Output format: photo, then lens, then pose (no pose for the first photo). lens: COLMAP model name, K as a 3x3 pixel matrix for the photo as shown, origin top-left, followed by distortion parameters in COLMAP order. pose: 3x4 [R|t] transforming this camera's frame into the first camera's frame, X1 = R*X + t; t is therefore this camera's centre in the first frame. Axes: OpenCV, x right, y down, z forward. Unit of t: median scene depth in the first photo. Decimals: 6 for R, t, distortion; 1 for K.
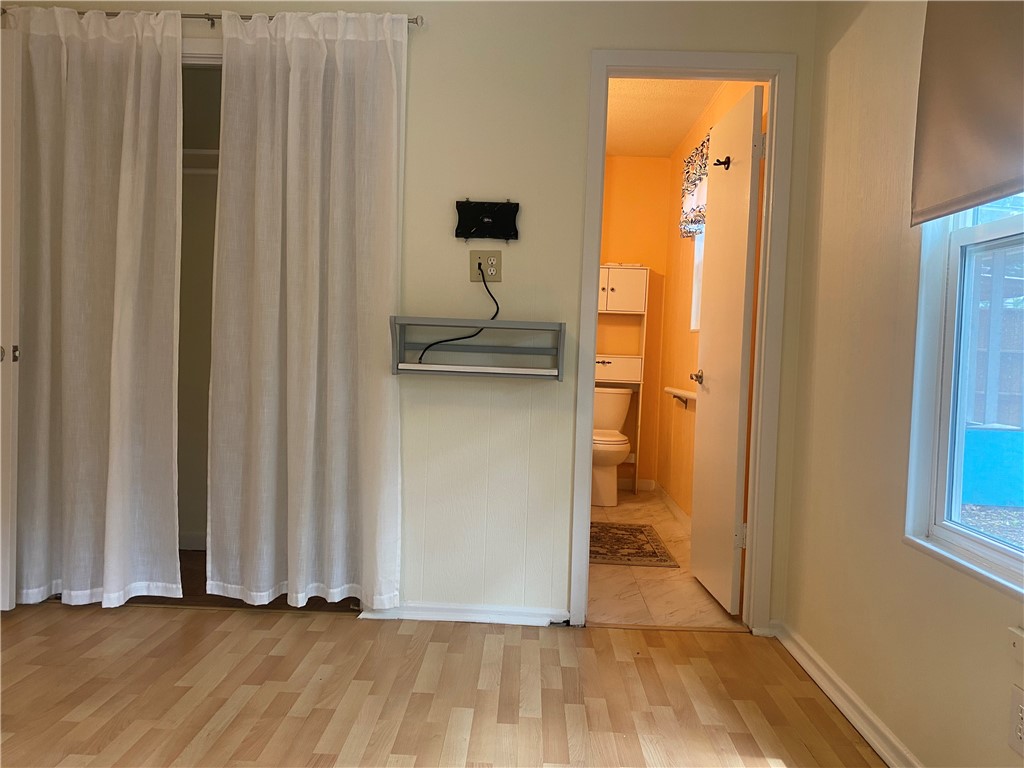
lens RADIAL K [[797.5, 0, 513.4], [0, 797.5, 378.5], [0, 0, 1]] dist [0.027518, -0.033880]
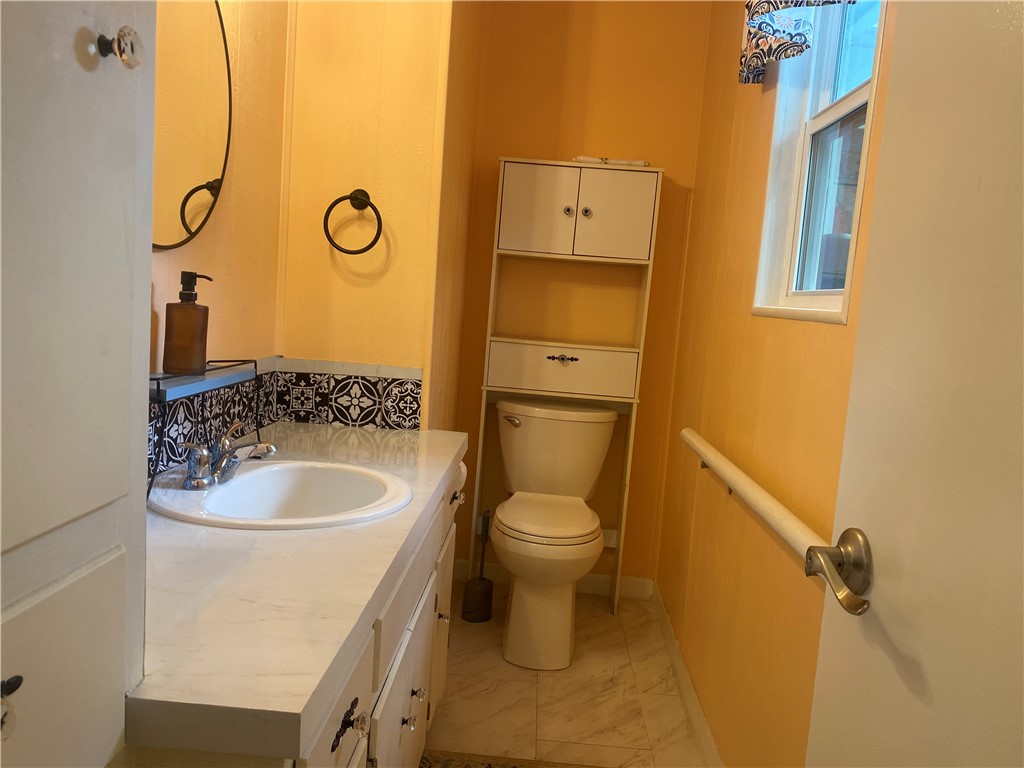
lens RADIAL K [[797.5, 0, 513.4], [0, 797.5, 378.5], [0, 0, 1]] dist [0.027518, -0.033880]
pose [[0.998964, 0.041622, -0.018381, 0.092596], [-0.040437, 0.997333, 0.060754, -0.036921], [0.020861, -0.059948, 0.997983, 0.498121]]
